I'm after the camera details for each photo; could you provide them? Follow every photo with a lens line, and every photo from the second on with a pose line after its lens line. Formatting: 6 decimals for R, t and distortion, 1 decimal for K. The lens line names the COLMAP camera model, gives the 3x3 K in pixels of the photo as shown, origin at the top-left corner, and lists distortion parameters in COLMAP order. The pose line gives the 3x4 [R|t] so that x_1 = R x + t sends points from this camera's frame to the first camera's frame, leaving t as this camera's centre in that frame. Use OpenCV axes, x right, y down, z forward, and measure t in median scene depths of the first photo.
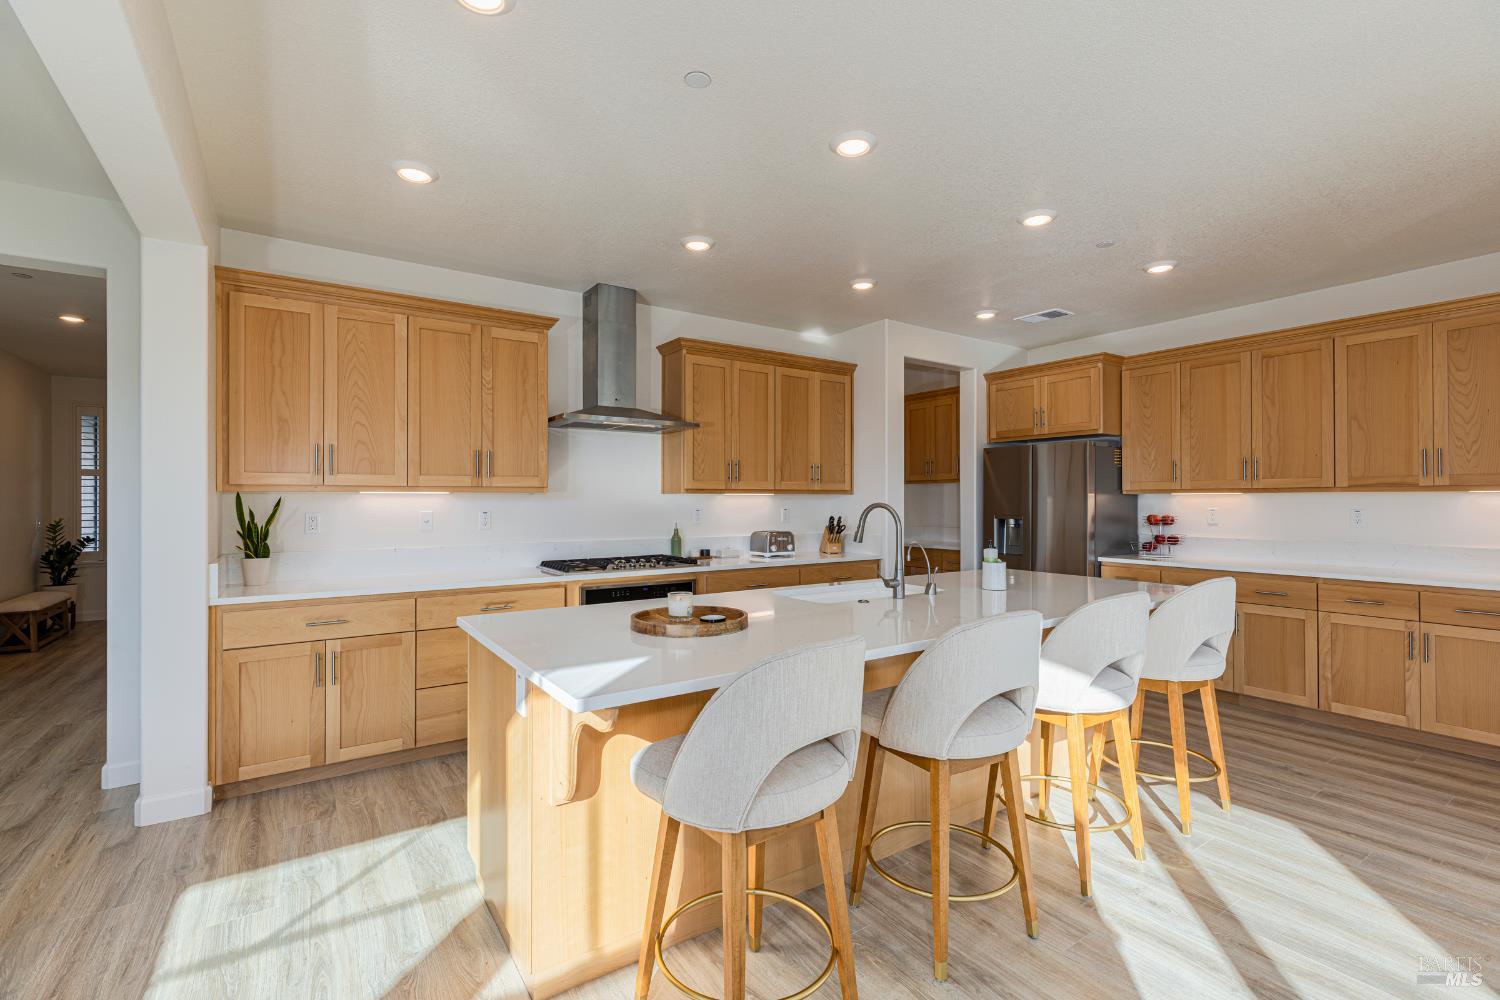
lens RADIAL K [[680.2, 0, 751.0], [0, 680.2, 490.6], [0, 0, 1]] dist [0.001348, -0.000890]
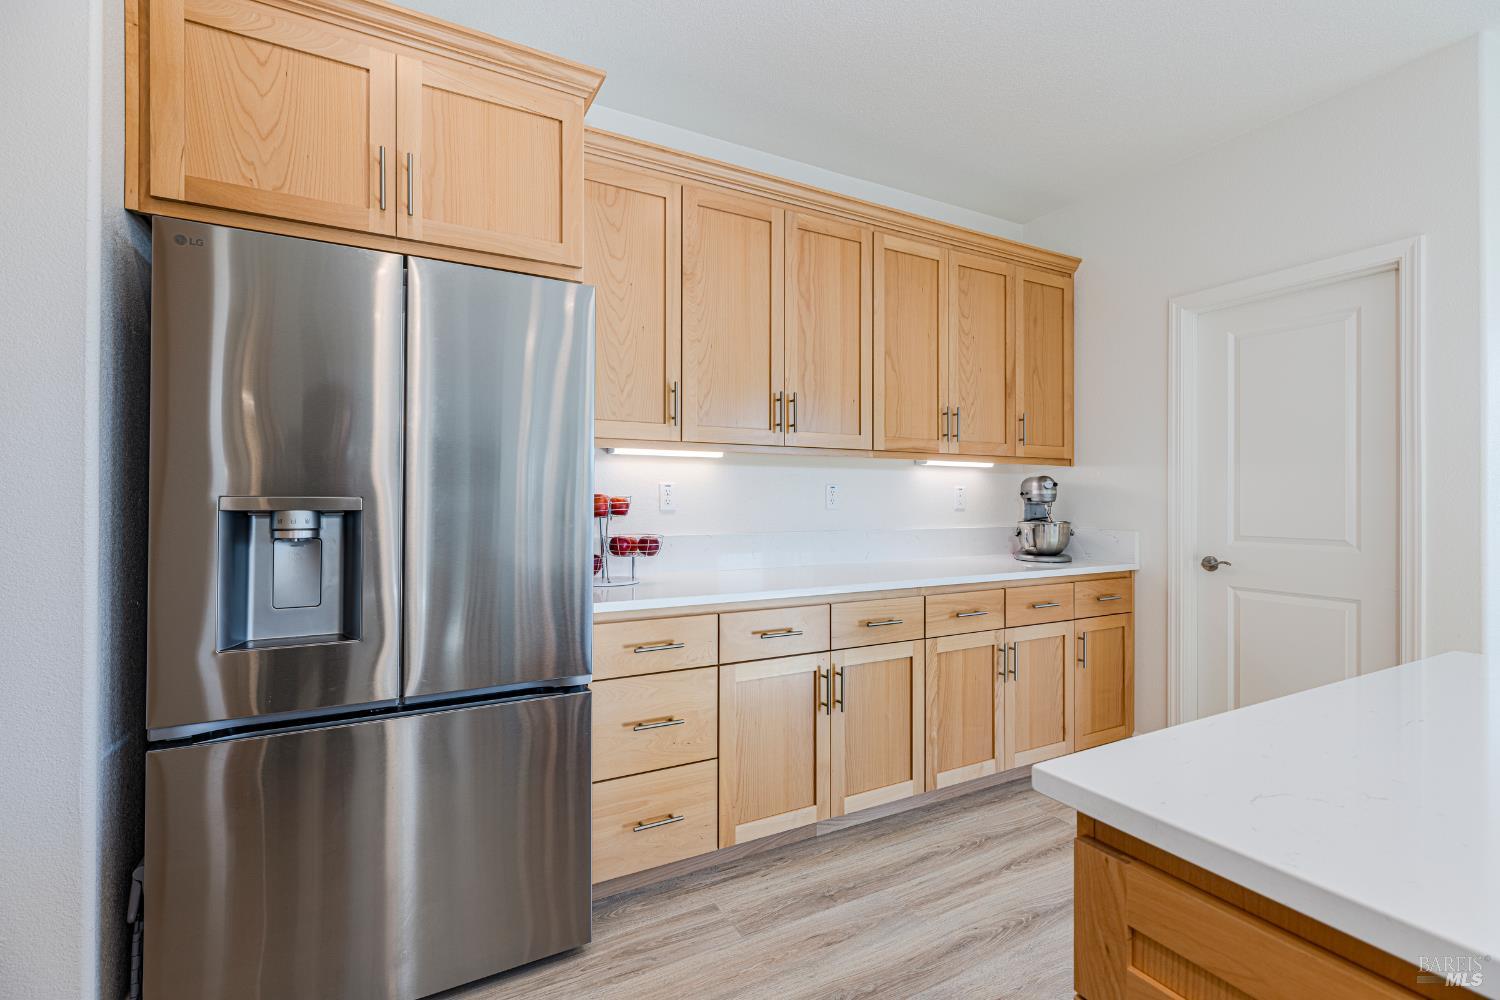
lens RADIAL K [[680.2, 0, 746.9], [0, 680.2, 498.2], [0, 0, 1]] dist [0.001348, -0.000890]
pose [[0.100384, 0.001393, 0.994948, 0.154175], [-0.017427, 0.999848, 0.000359, 0.040495], [-0.994796, -0.017375, 0.100393, 0.952389]]
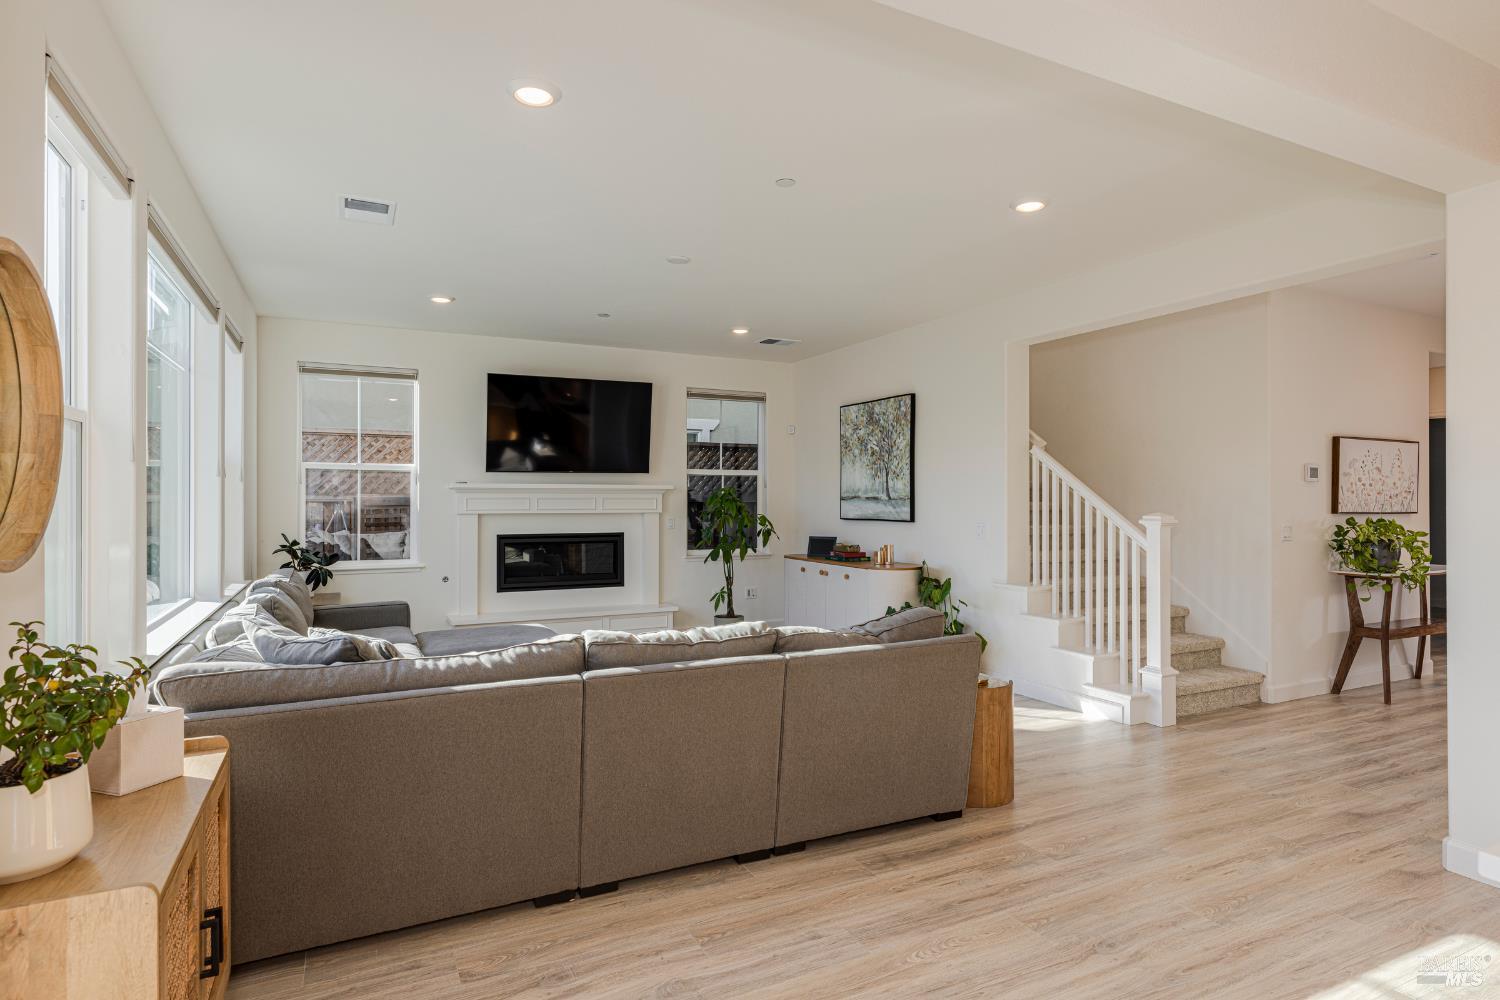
lens RADIAL K [[813.0, 0, 760.6], [0, 813.0, 501.5], [0, 0, 1]] dist [0.000038, 0.001332]
pose [[-0.132111, 0.006056, -0.991216, 0.149265], [0.015411, 0.999873, 0.004055, 0.000865], [0.991115, -0.014740, -0.132187, 0.155142]]
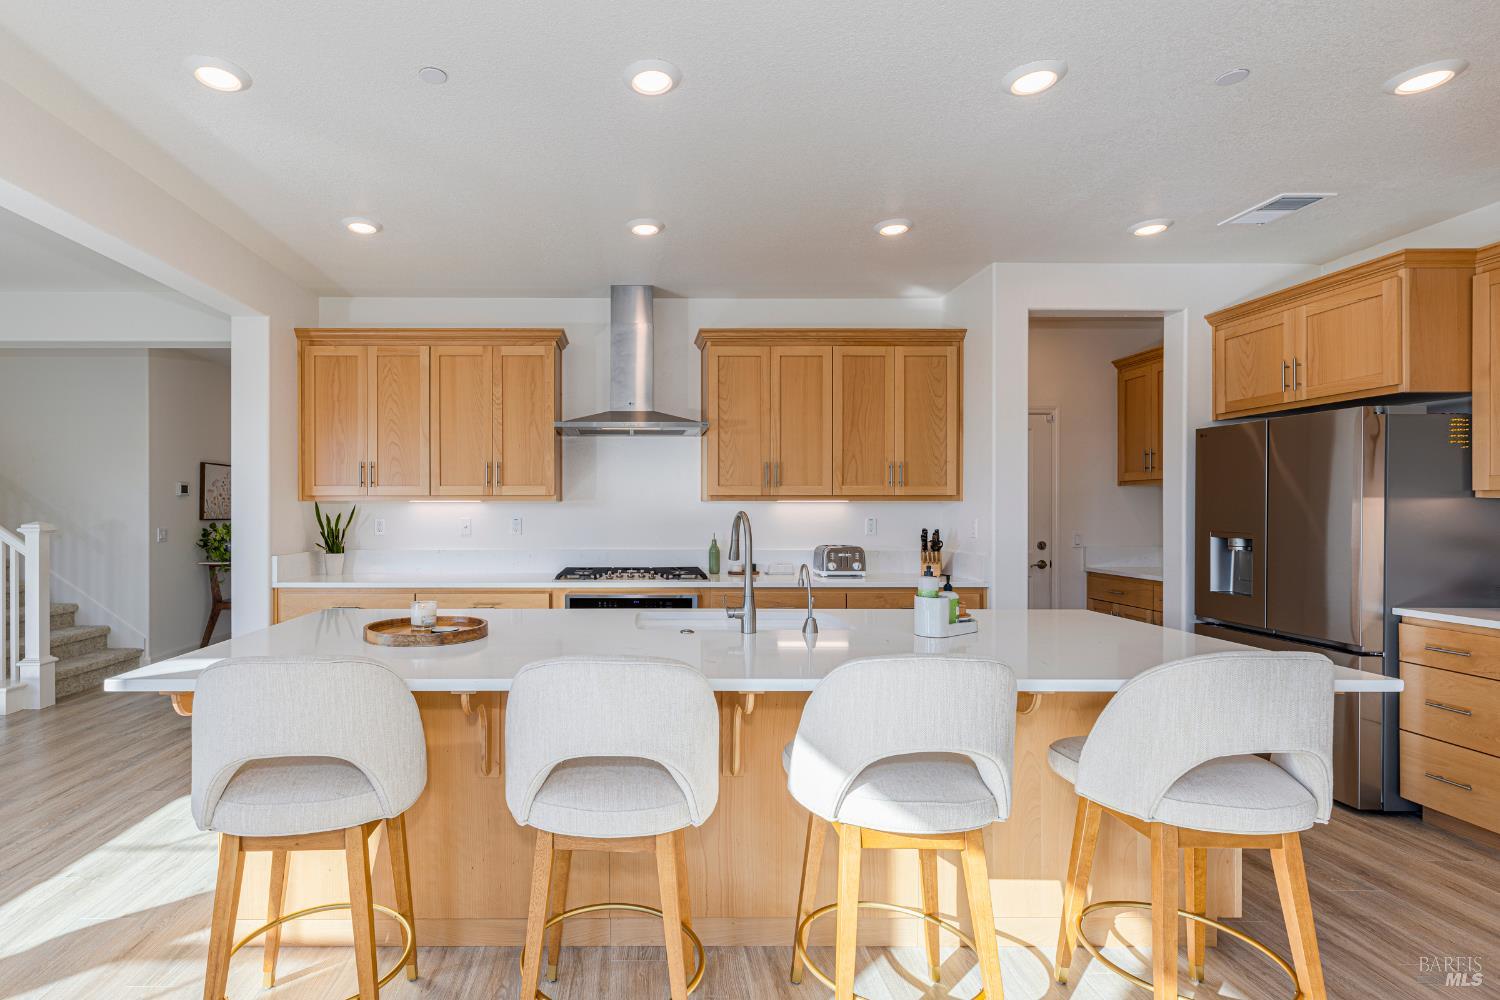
lens RADIAL K [[723.1, 0, 653.3], [0, 723.1, 506.6], [0, 0, 1]] dist [0.004314, -0.001657]
pose [[0.827061, -0.000238, -0.562112, 0.372590], [0.007305, 0.999920, 0.010324, 0.001654], [0.562064, -0.012644, 0.826997, 0.155536]]
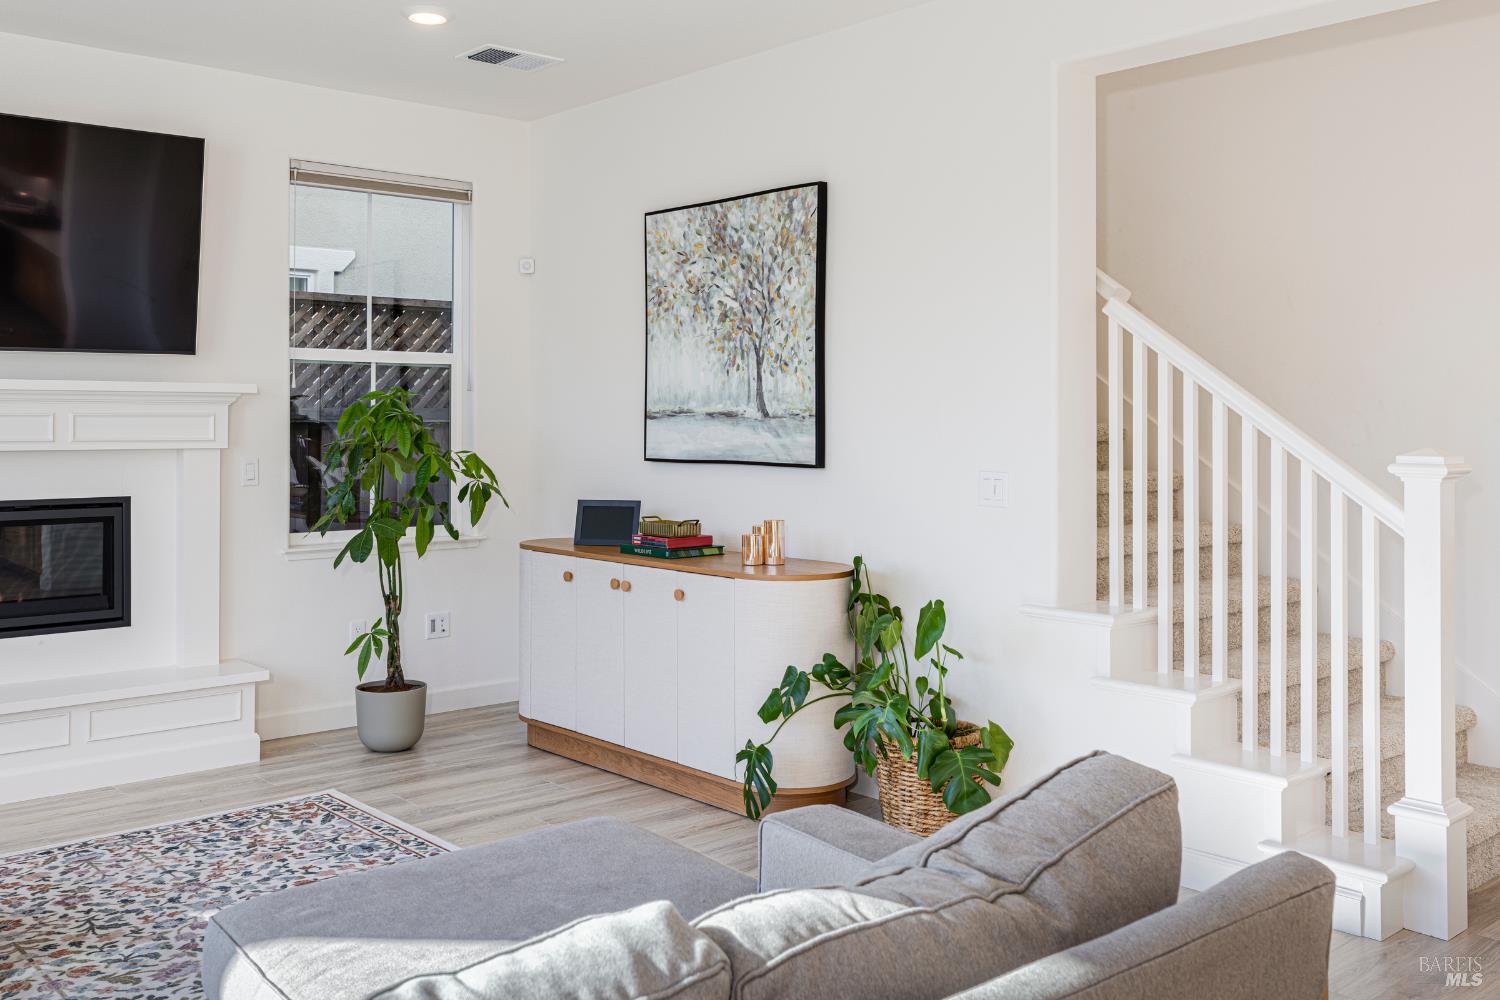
lens RADIAL K [[1364.5, 0, 749.8], [0, 1364.5, 407.7], [0, 0, 1]] dist [-0.019023, 0.000000]
pose [[0.114165, -0.003169, -0.993457, -0.220754], [0.012781, 0.999917, -0.001720, 0.000449], [0.993380, -0.012501, 0.114196, 0.057041]]
